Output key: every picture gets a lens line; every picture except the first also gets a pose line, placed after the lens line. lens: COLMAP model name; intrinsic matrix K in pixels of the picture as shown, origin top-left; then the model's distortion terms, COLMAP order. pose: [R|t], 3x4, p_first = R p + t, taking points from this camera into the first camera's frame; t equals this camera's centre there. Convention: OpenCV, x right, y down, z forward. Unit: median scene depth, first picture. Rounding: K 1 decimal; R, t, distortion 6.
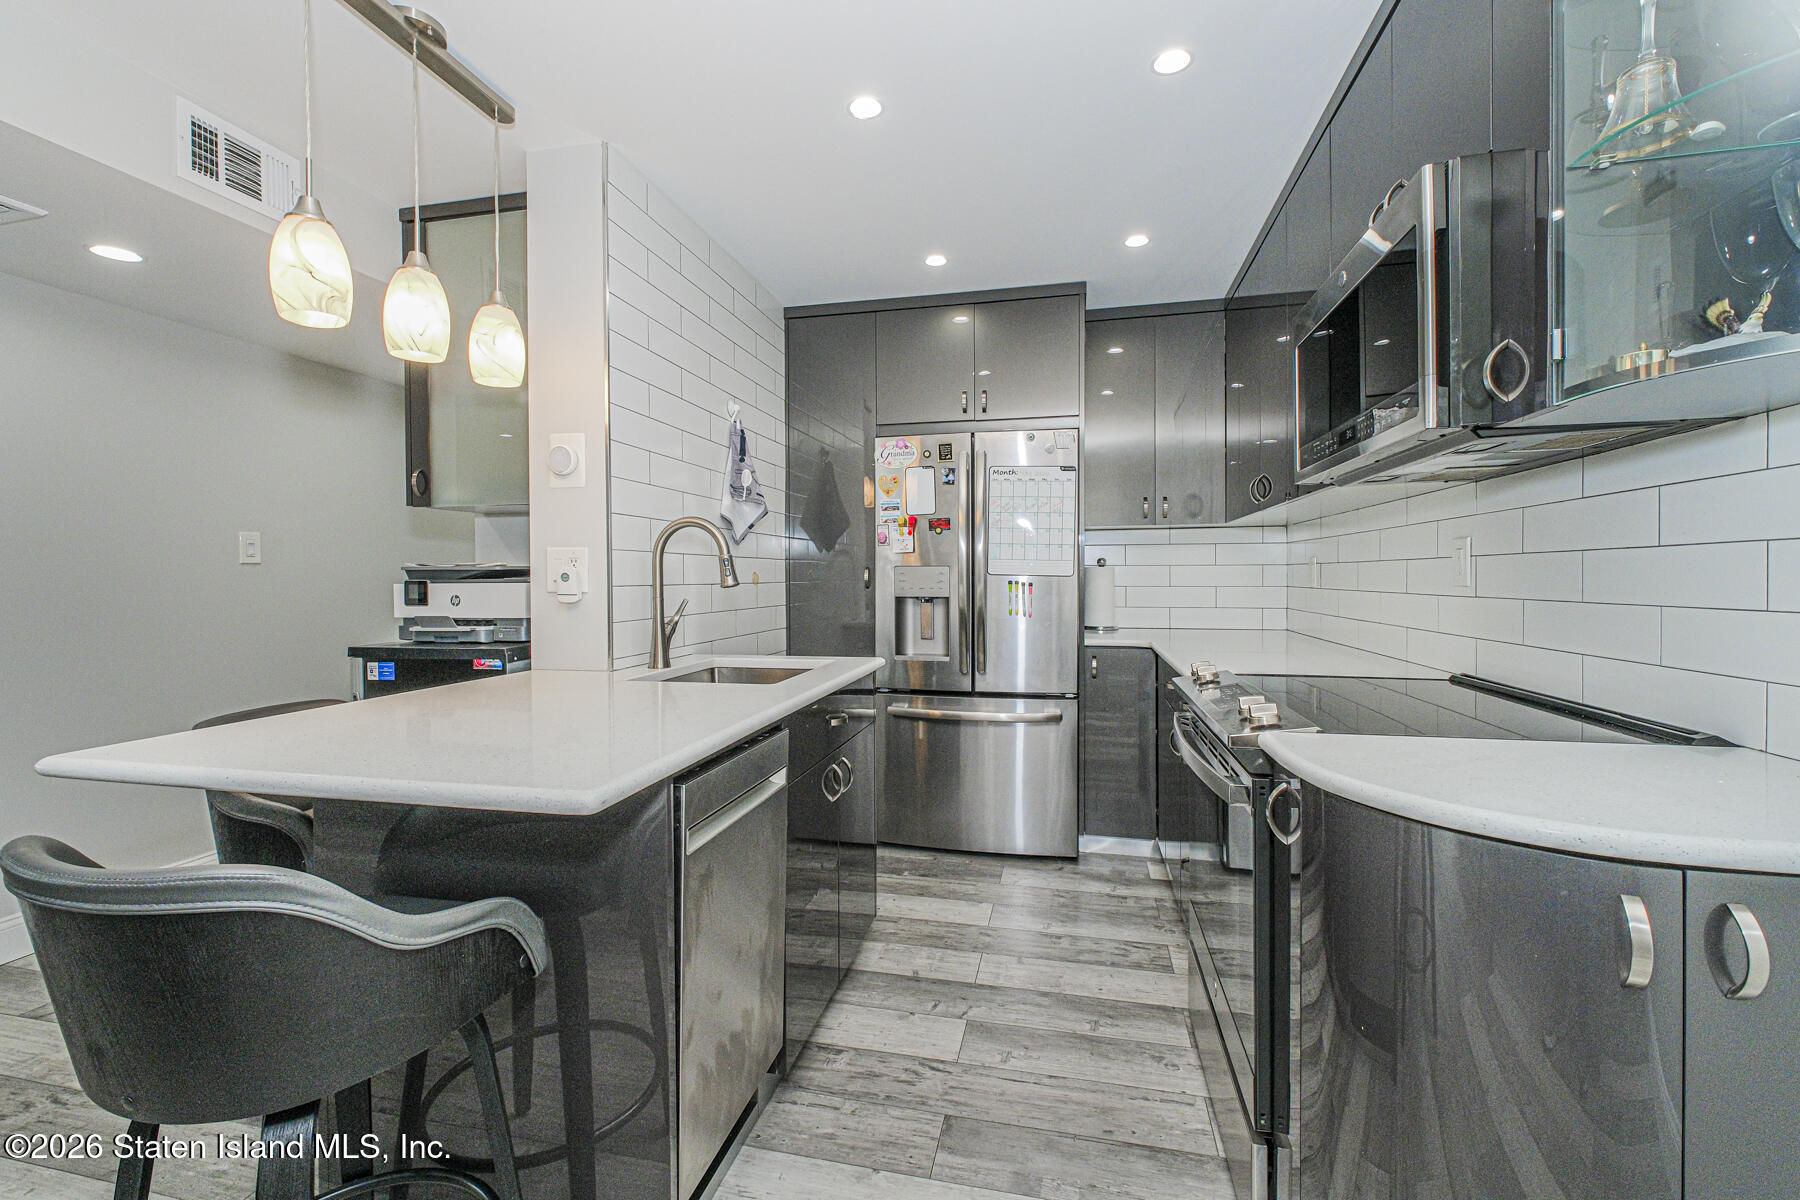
lens RADIAL K [[785.0, 0, 897.7], [0, 785.0, 605.1], [0, 0, 1]] dist [-0.001440, -0.000230]
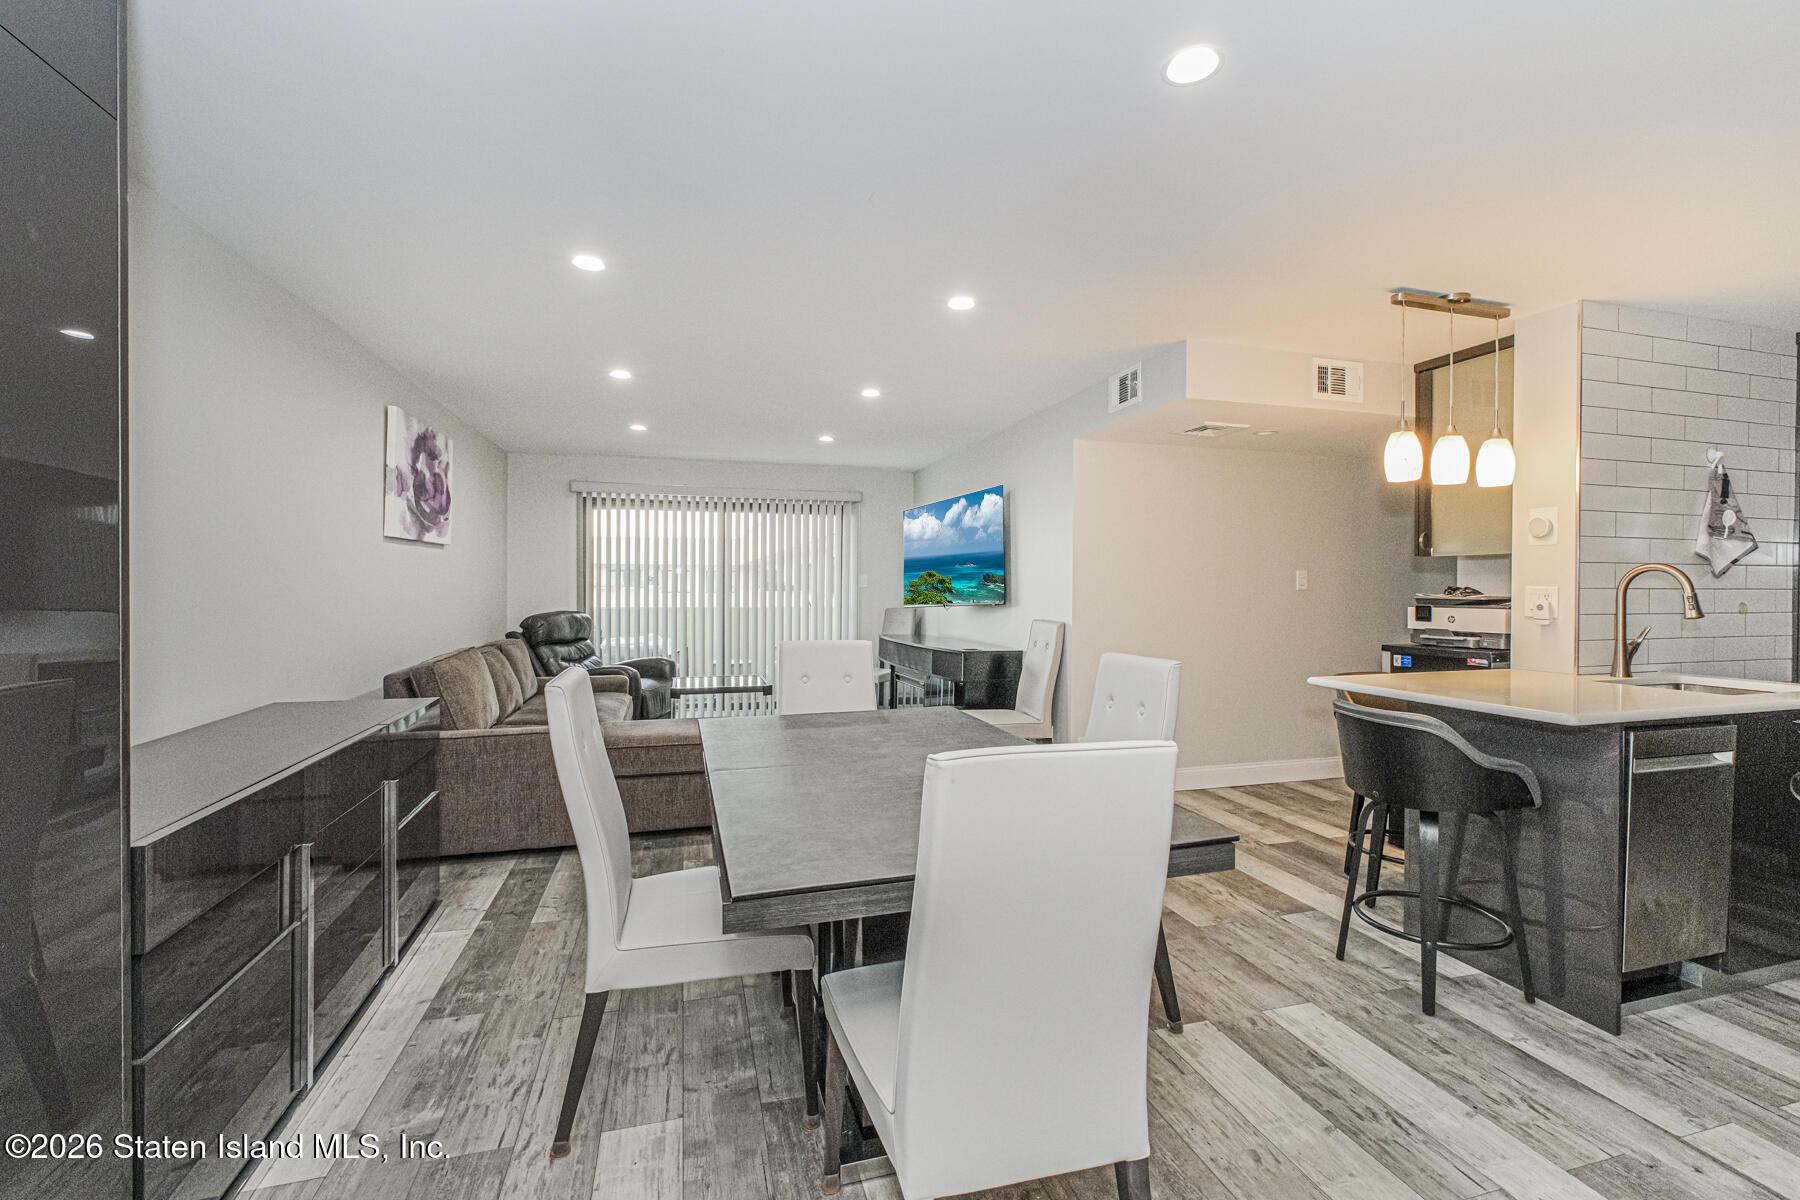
lens RADIAL K [[780.9, 0, 920.9], [0, 780.9, 588.4], [0, 0, 1]] dist [0.003555, -0.000216]
pose [[0.511328, 0.008931, -0.859340, 0.225751], [-0.038112, 0.999198, -0.012293, -0.008032], [0.858540, 0.039037, 0.511258, -0.692838]]
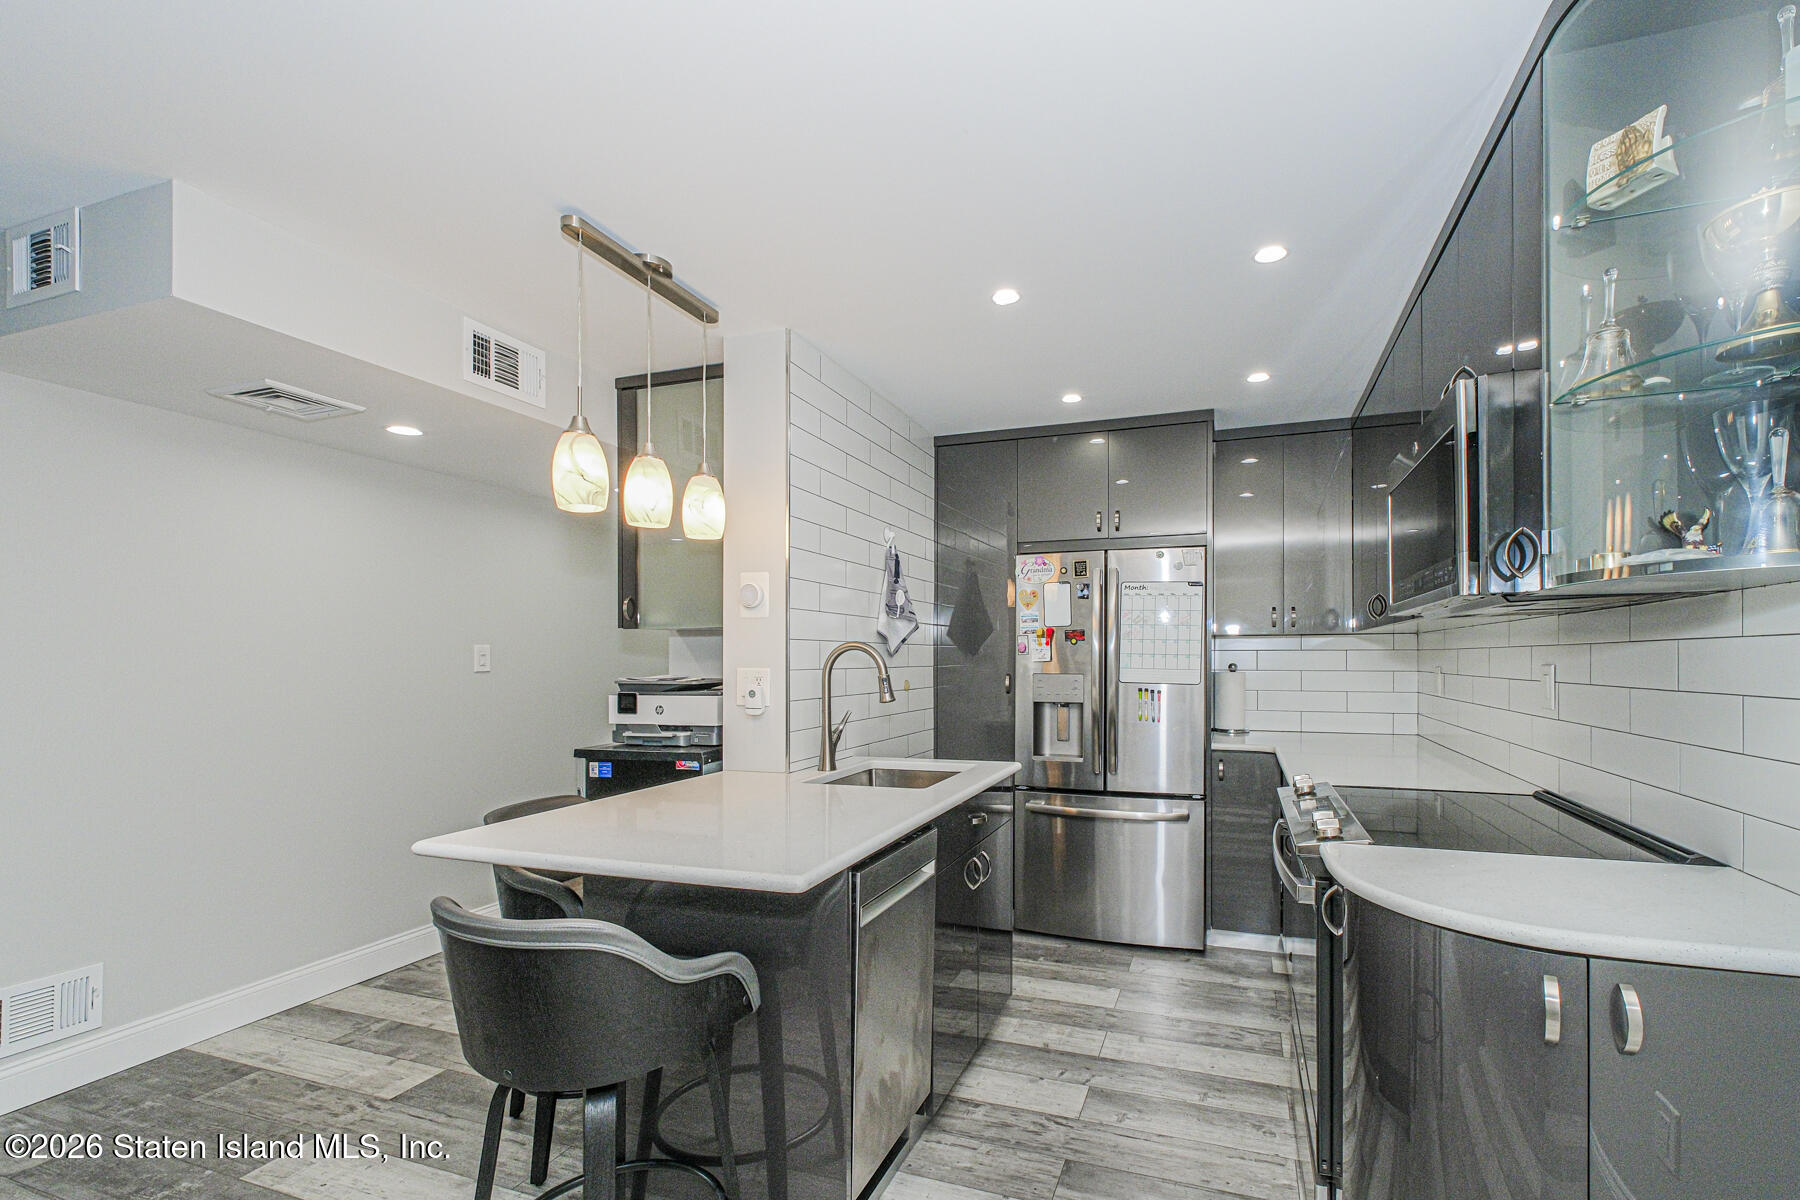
lens RADIAL K [[809.5, 0, 971.8], [0, 809.5, 666.7], [0, 0, 1]] dist [0.001704, -0.000064]
pose [[0.995855, 0.005035, -0.090817, 0.019954], [-0.007374, 0.999649, -0.025440, -0.045098], [0.090657, 0.026005, 0.995543, -0.185201]]
